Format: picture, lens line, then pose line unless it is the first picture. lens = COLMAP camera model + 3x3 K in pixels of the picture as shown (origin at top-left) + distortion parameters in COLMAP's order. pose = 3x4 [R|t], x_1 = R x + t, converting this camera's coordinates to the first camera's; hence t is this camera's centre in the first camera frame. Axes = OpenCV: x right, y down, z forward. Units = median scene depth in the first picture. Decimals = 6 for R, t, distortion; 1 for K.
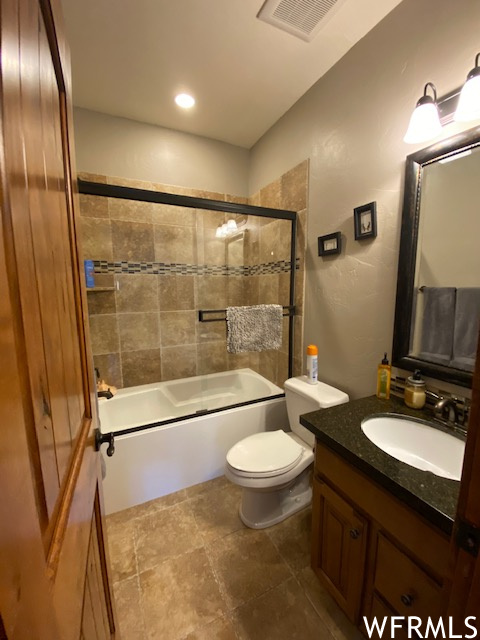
lens RADIAL K [[257.7, 0, 243.2], [0, 257.7, 321.1], [0, 0, 1]] dist [0.020849, -0.021366]
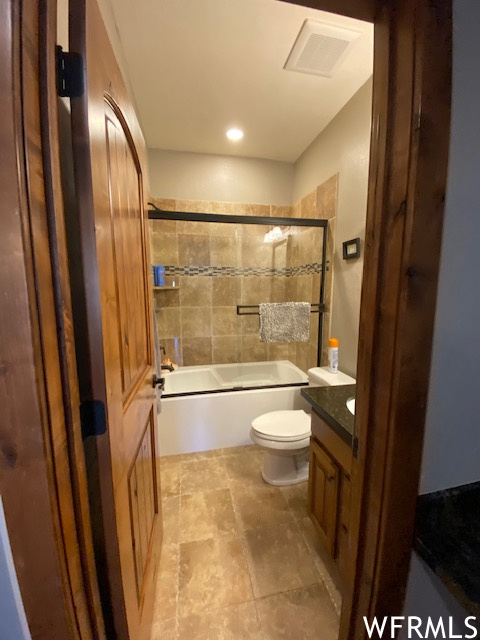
lens RADIAL K [[256.8, 0, 243.6], [0, 256.8, 320.0], [0, 0, 1]] dist [0.022422, -0.023973]
pose [[0.969503, 0.034351, -0.242660, 0.167633], [-0.034934, 0.999388, 0.001901, 0.026486], [0.242577, 0.006634, 0.970110, -0.199766]]
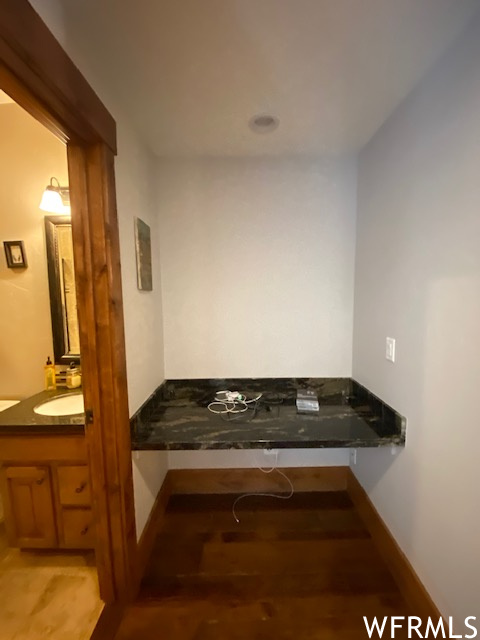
lens RADIAL K [[257.7, 0, 243.2], [0, 257.7, 321.1], [0, 0, 1]] dist [0.020849, -0.021366]
pose [[0.428775, -0.079215, 0.899931, -0.165041], [0.128319, 0.991389, 0.026127, 0.028953], [-0.894252, 0.104275, 0.435248, -0.397310]]
